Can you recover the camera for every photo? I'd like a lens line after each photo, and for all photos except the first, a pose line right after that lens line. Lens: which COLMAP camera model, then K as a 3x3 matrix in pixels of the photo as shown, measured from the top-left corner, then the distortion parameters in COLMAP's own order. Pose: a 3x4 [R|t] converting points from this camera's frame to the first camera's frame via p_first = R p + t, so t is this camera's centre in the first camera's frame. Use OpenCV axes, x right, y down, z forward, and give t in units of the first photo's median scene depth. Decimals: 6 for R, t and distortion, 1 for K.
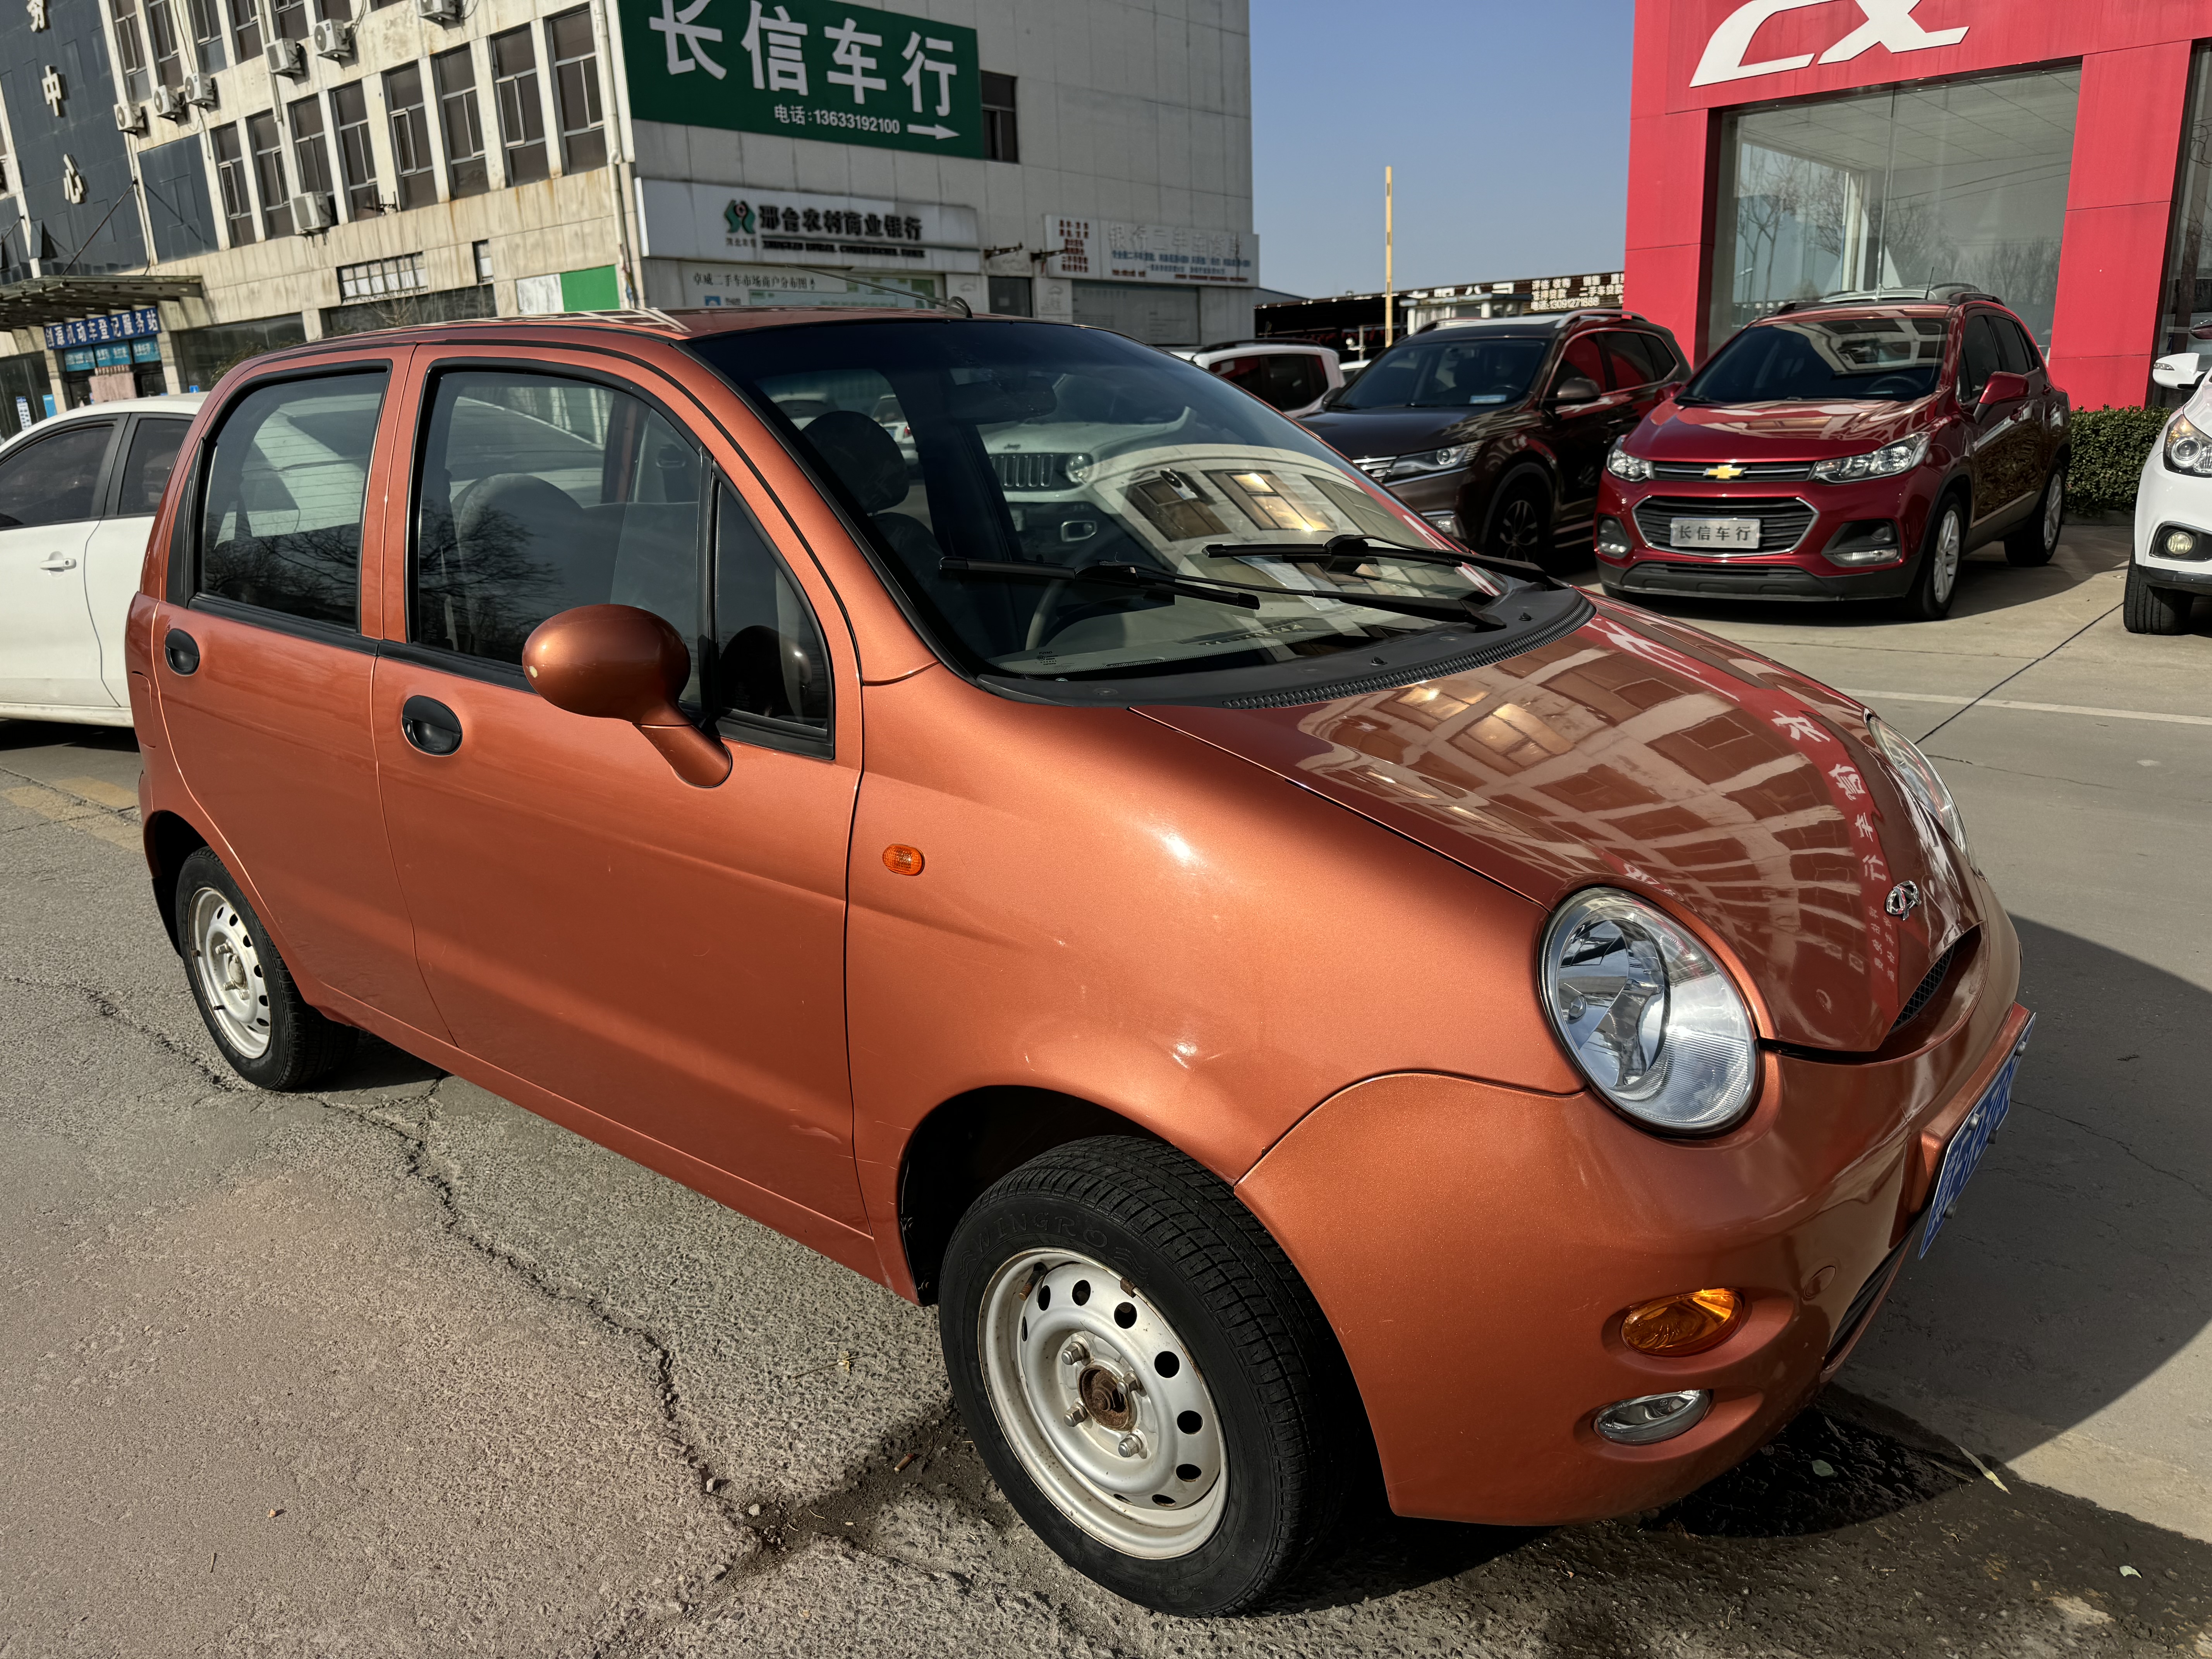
lens RADIAL K [[1553.5, 0, 1106.0], [0, 1553.5, 829.5], [0, 0, 1]] dist [0.000063, -0.005167]
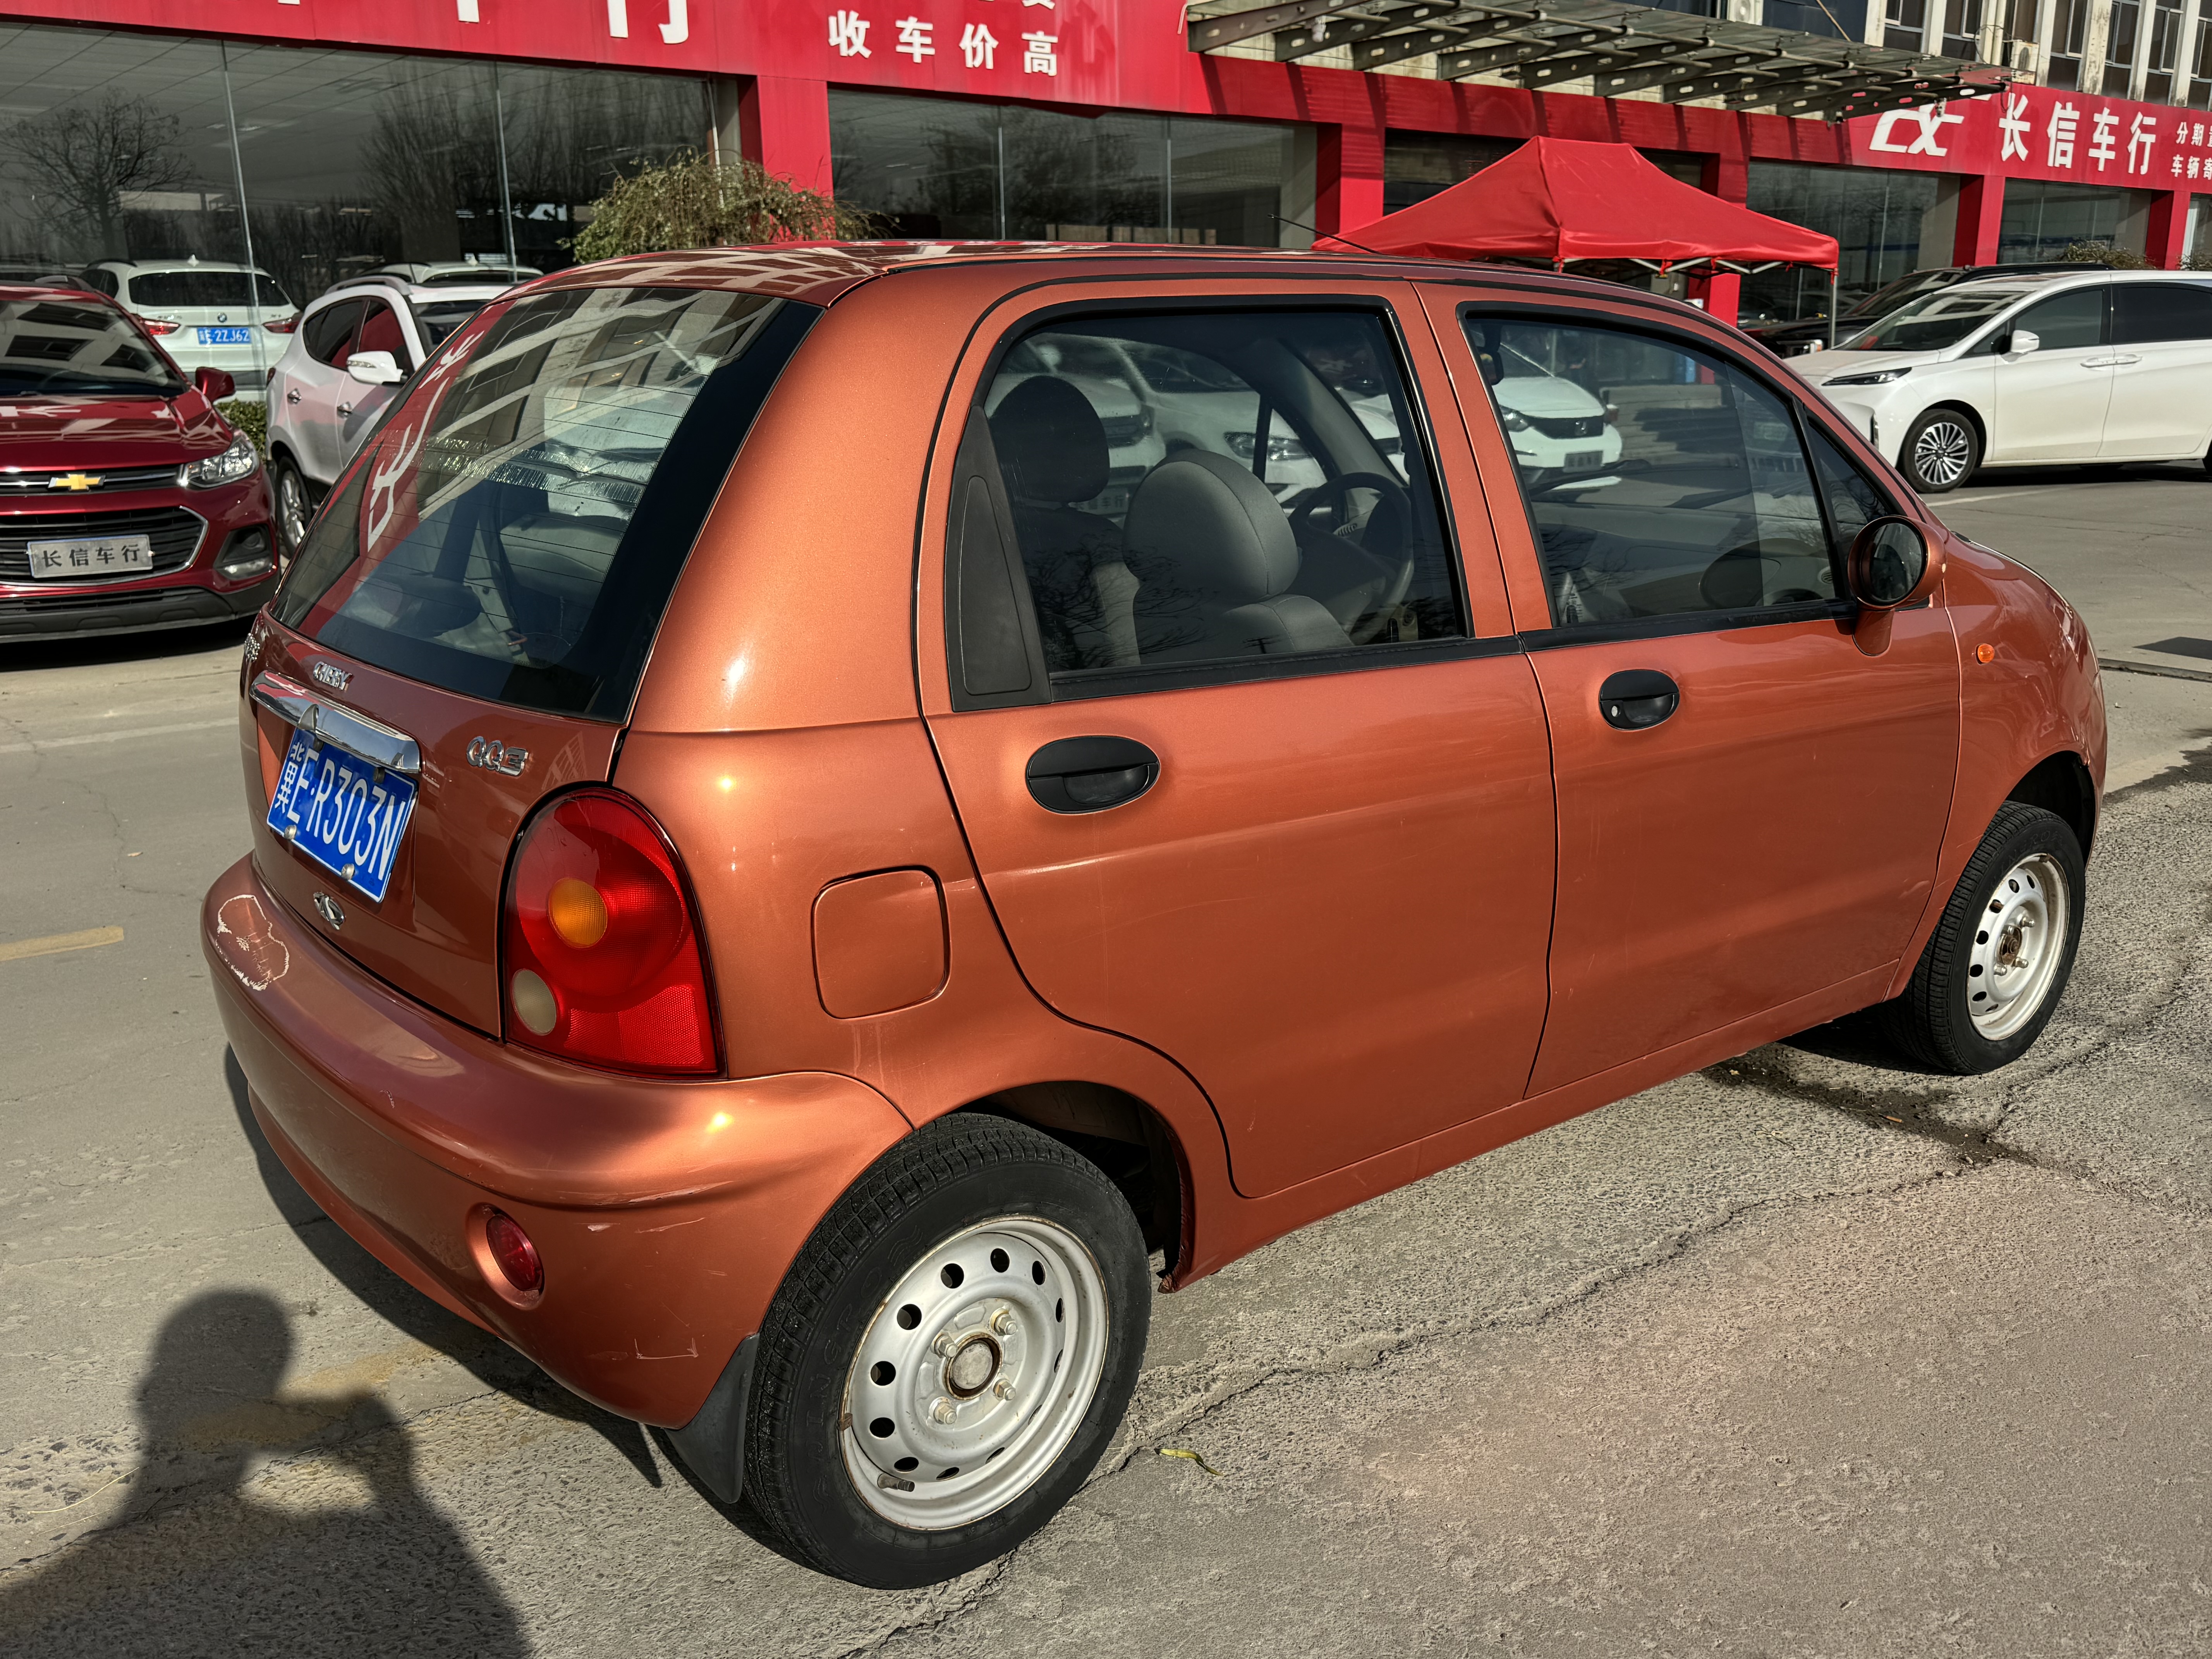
lens RADIAL K [[1835.3, 0, 1106.0], [0, 1835.3, 829.5], [0, 0, 1]] dist [-0.036506, 0.002721]
pose [[0.208366, -0.212553, 0.954675, -0.701525], [0.261602, 0.952648, 0.155004, -0.103900], [-0.942416, 0.217447, 0.254103, 0.480742]]
